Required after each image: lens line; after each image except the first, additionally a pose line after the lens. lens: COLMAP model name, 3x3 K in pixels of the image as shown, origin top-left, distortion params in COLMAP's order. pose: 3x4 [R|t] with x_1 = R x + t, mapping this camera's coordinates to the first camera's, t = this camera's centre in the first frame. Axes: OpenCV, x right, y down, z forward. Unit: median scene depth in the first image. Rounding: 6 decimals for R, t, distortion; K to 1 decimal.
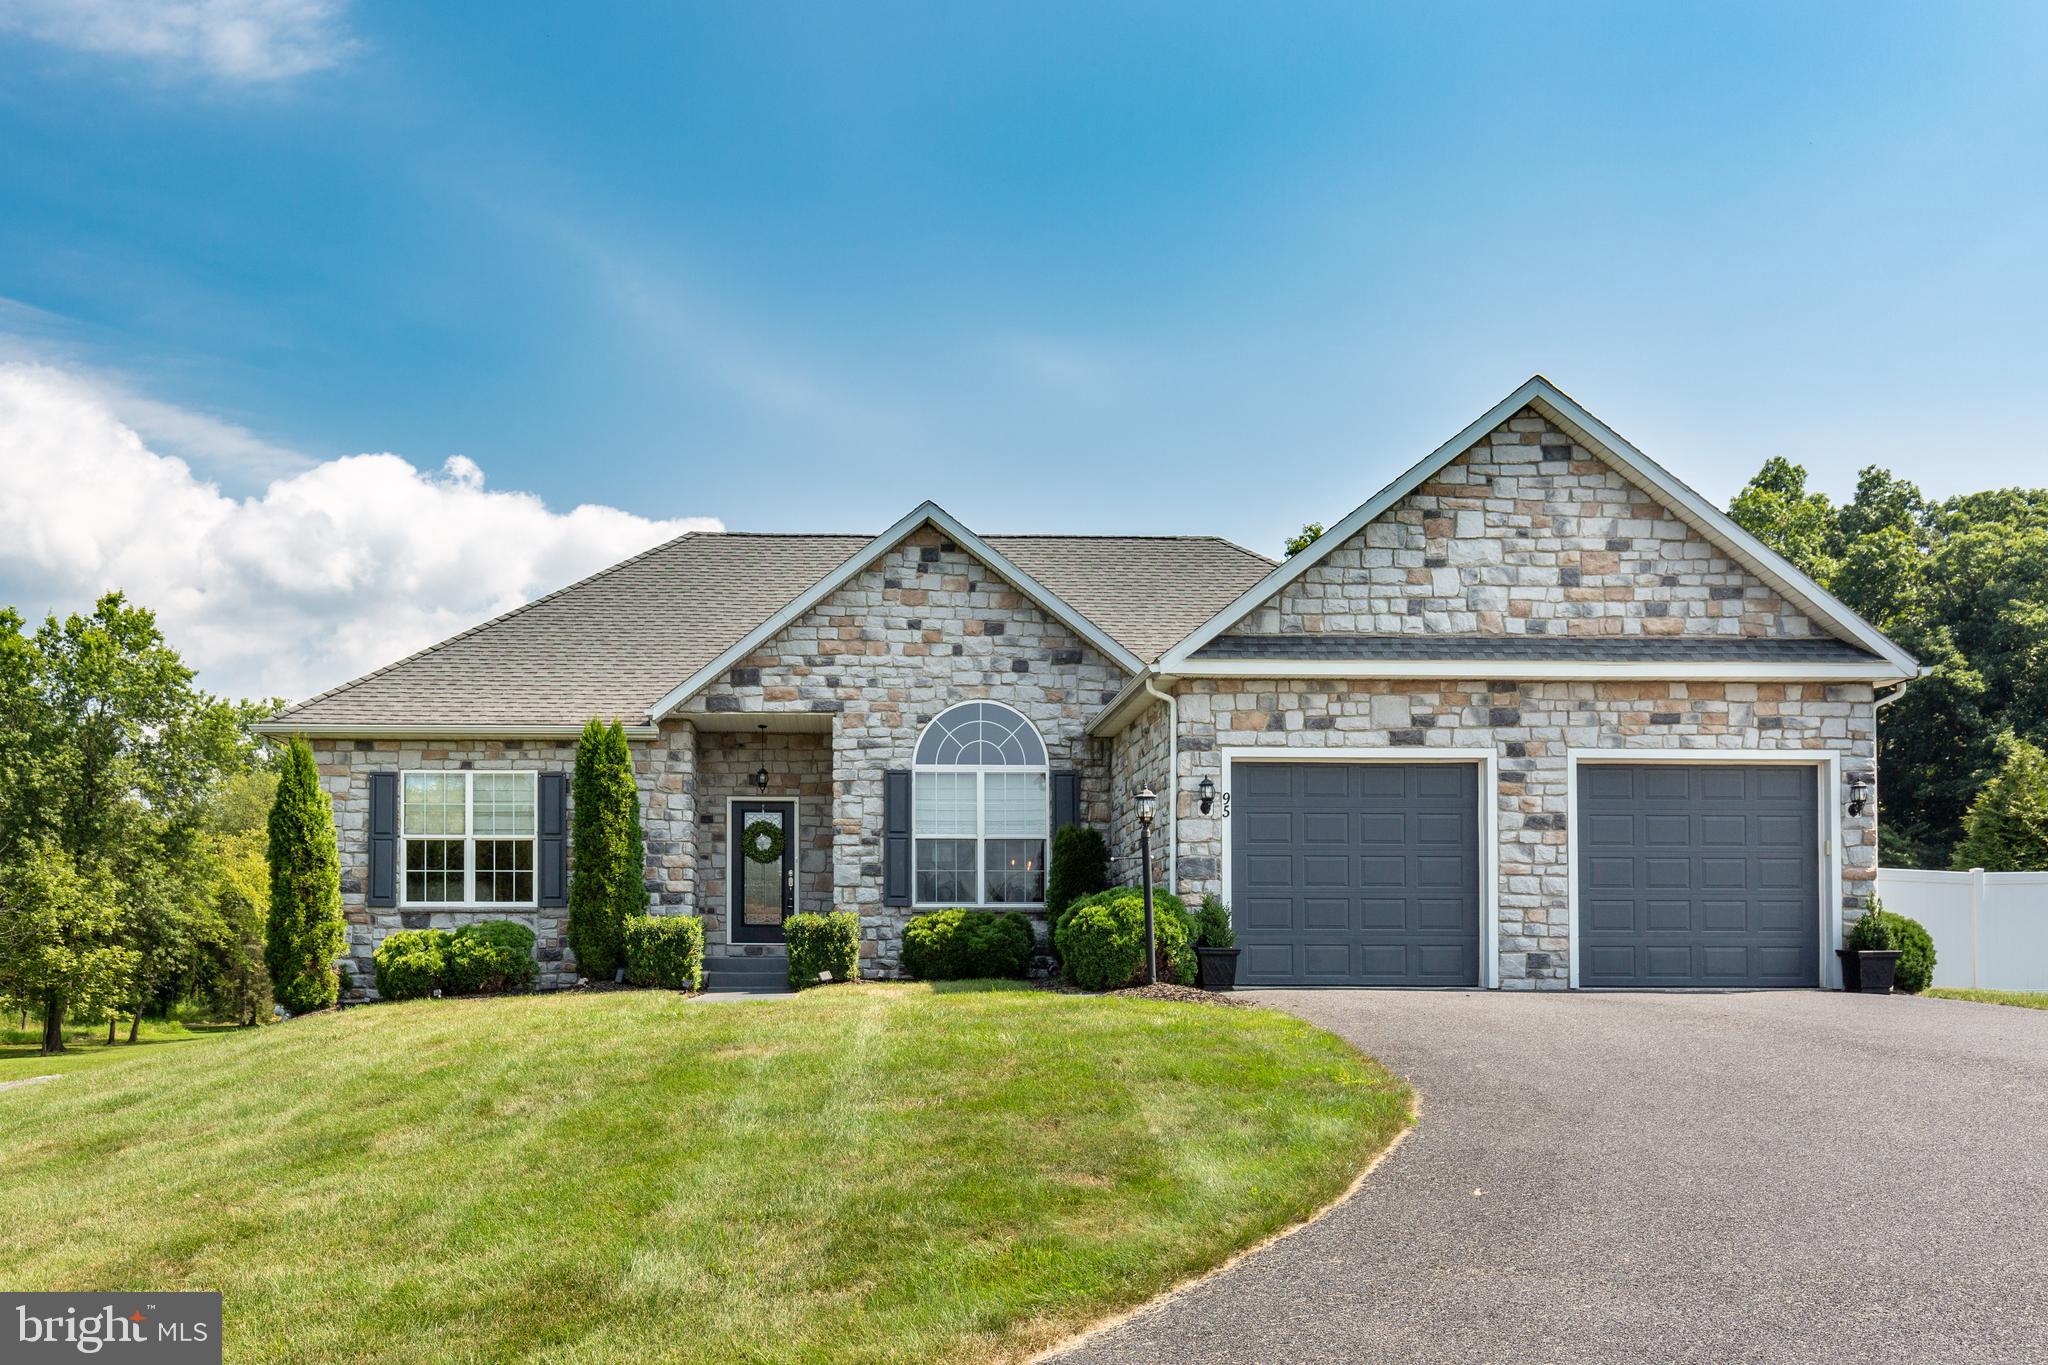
lens RADIAL K [[1721.6, 0, 848.1], [0, 1721.6, 916.4], [0, 0, 1]] dist [-0.000288, -0.002377]
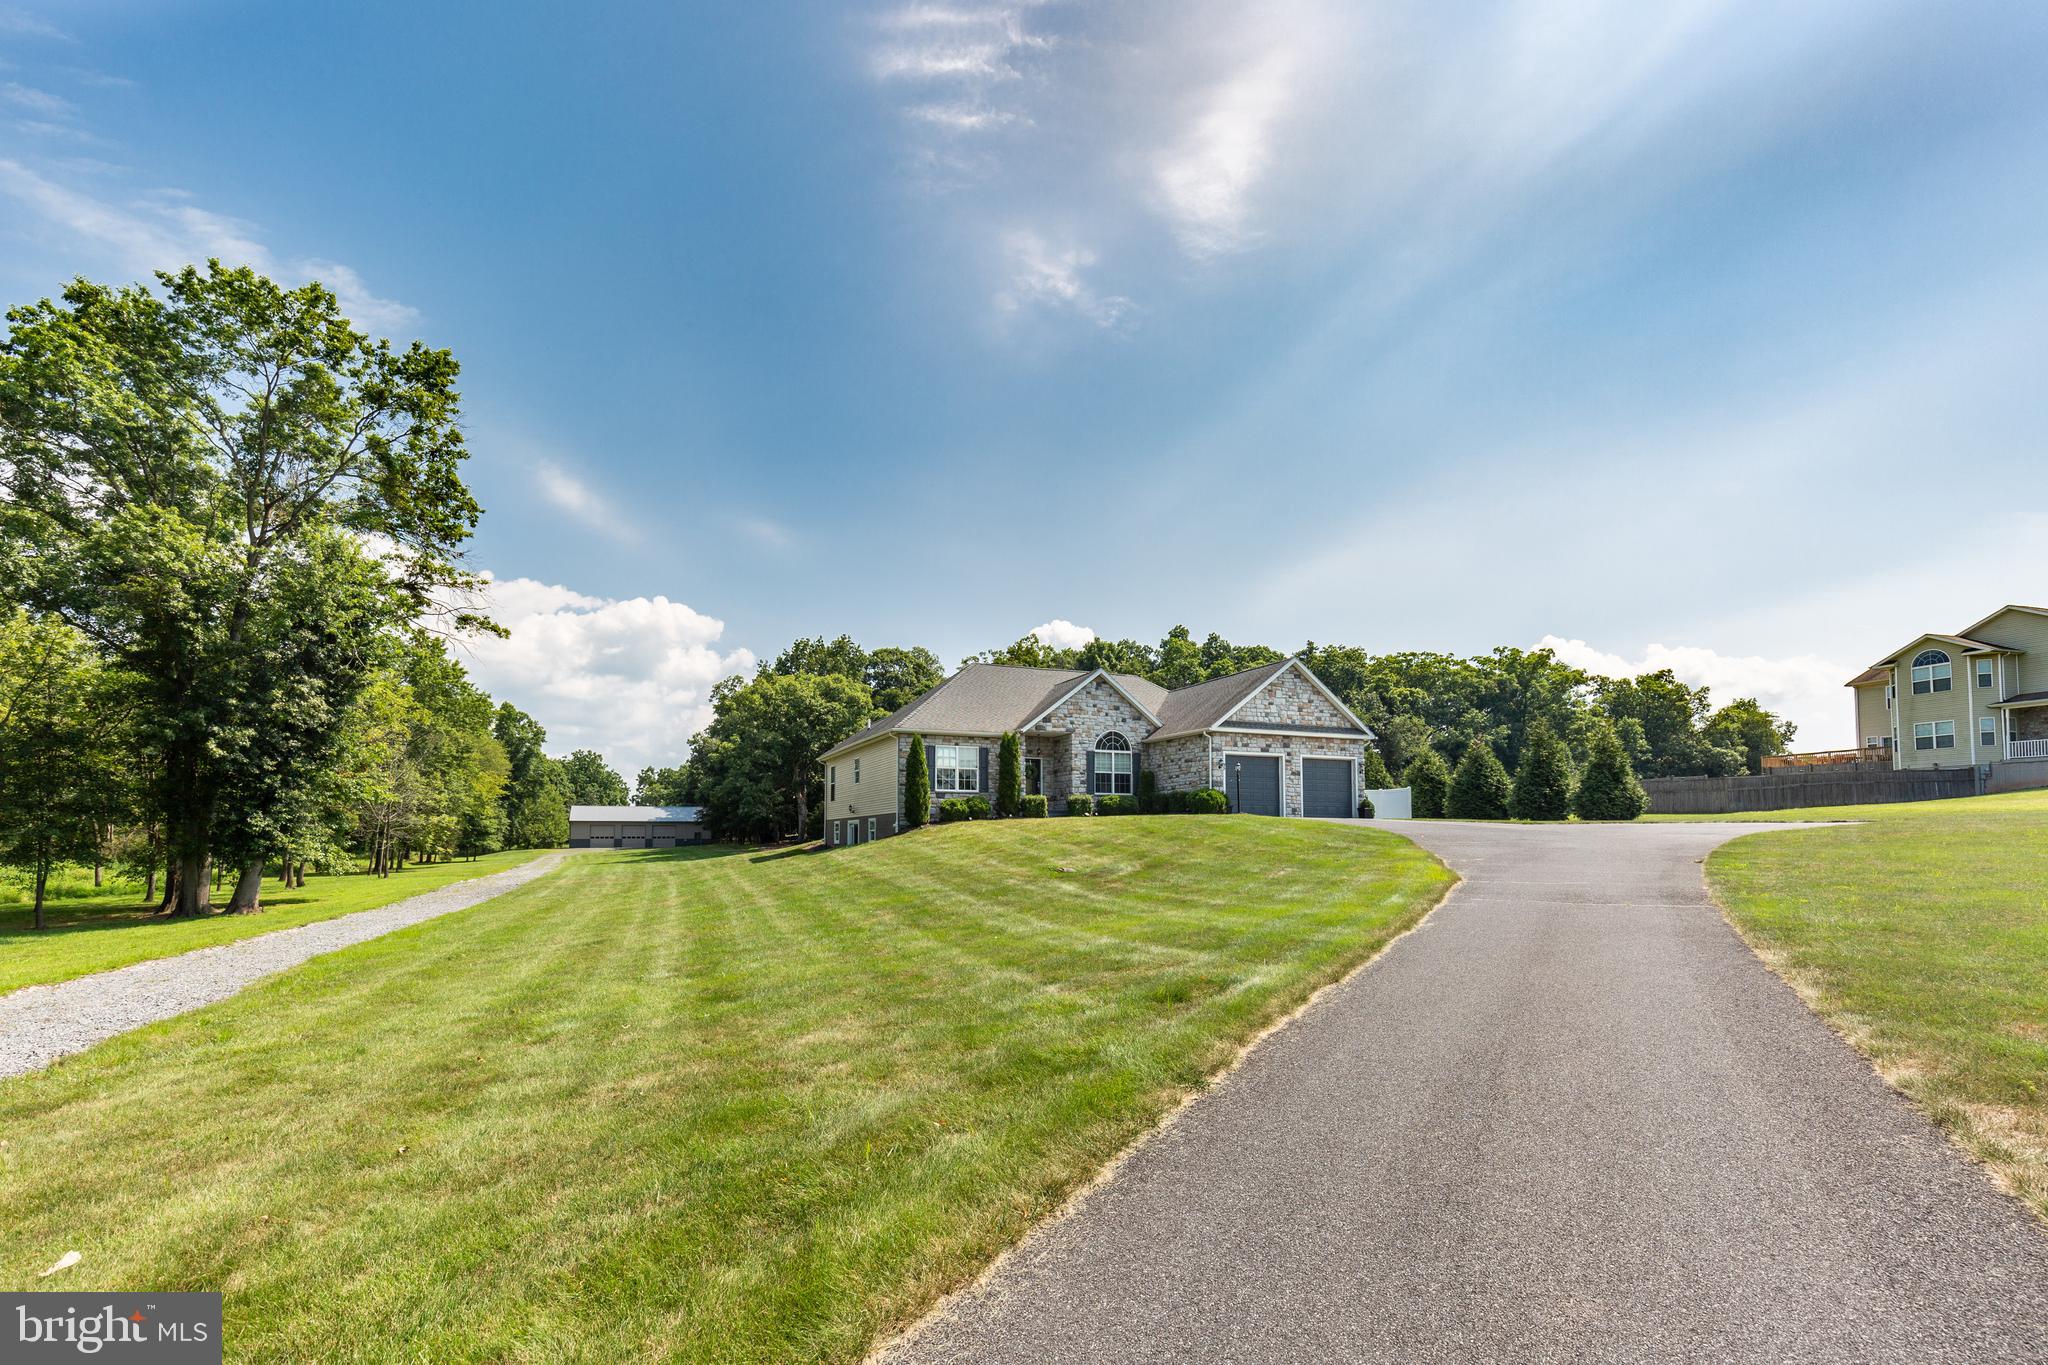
lens RADIAL K [[908.4, 0, 959.2], [0, 908.4, 790.9], [0, 0, 1]] dist [-0.001014, -0.000039]
pose [[0.942539, 0.019688, 0.333517, -0.789829], [-0.012240, 0.999627, -0.024418, 0.034001], [-0.333873, 0.018933, 0.942428, -0.523148]]
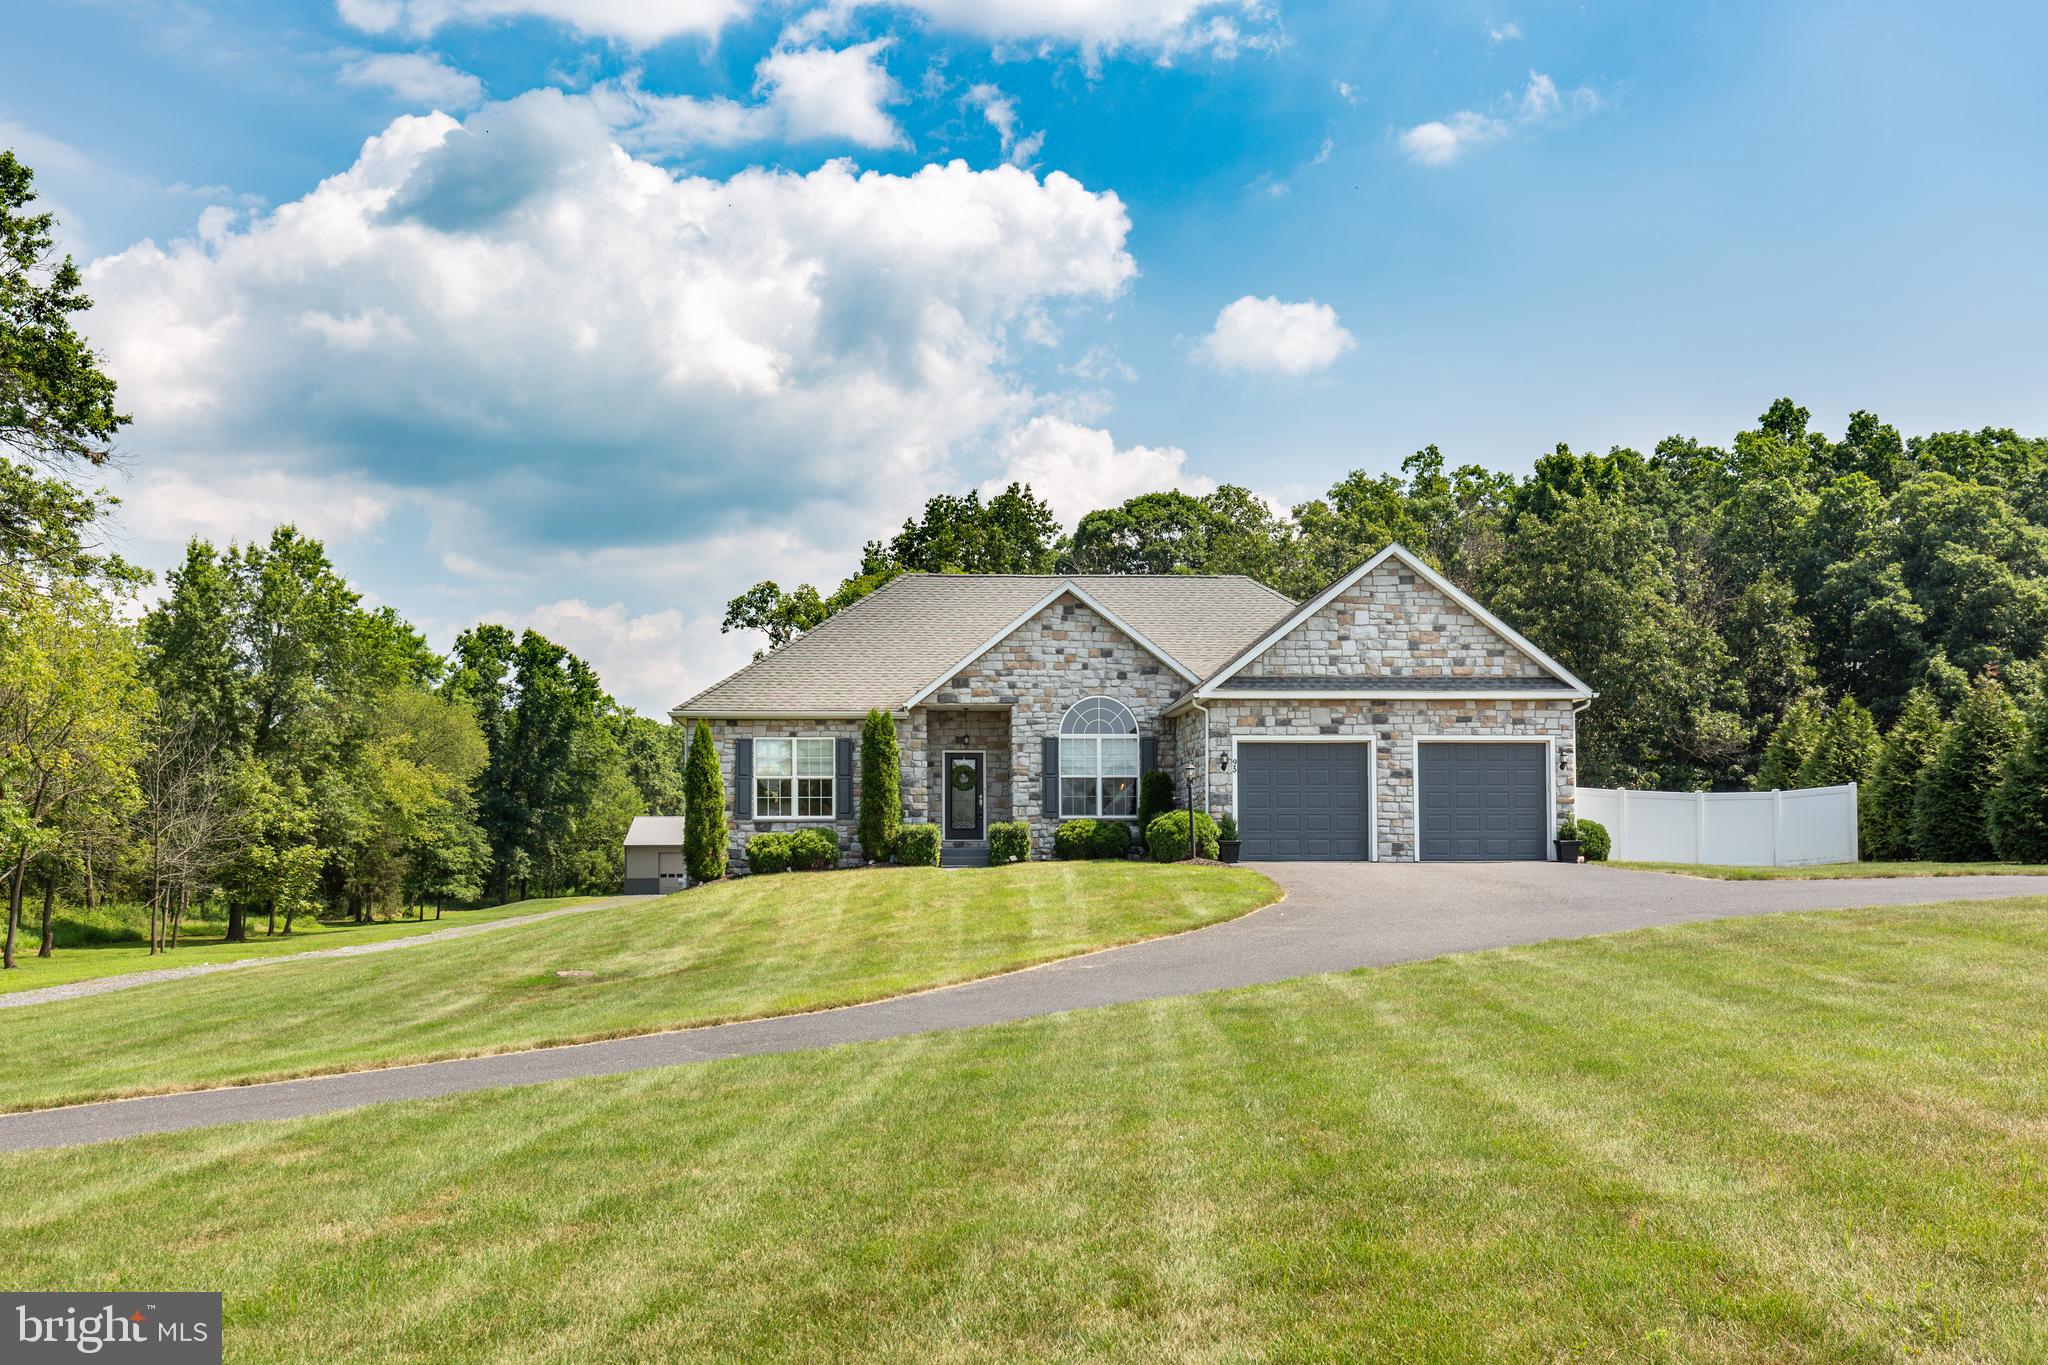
lens RADIAL K [[1887.4, 0, 934.9], [0, 1887.4, 790.0], [0, 0, 1]] dist [-0.009075, -0.003728]
pose [[0.999823, -0.004573, 0.018224, -0.123924], [0.004765, 0.999934, -0.010486, -0.014484], [-0.018175, 0.010571, 0.999779, -0.892512]]
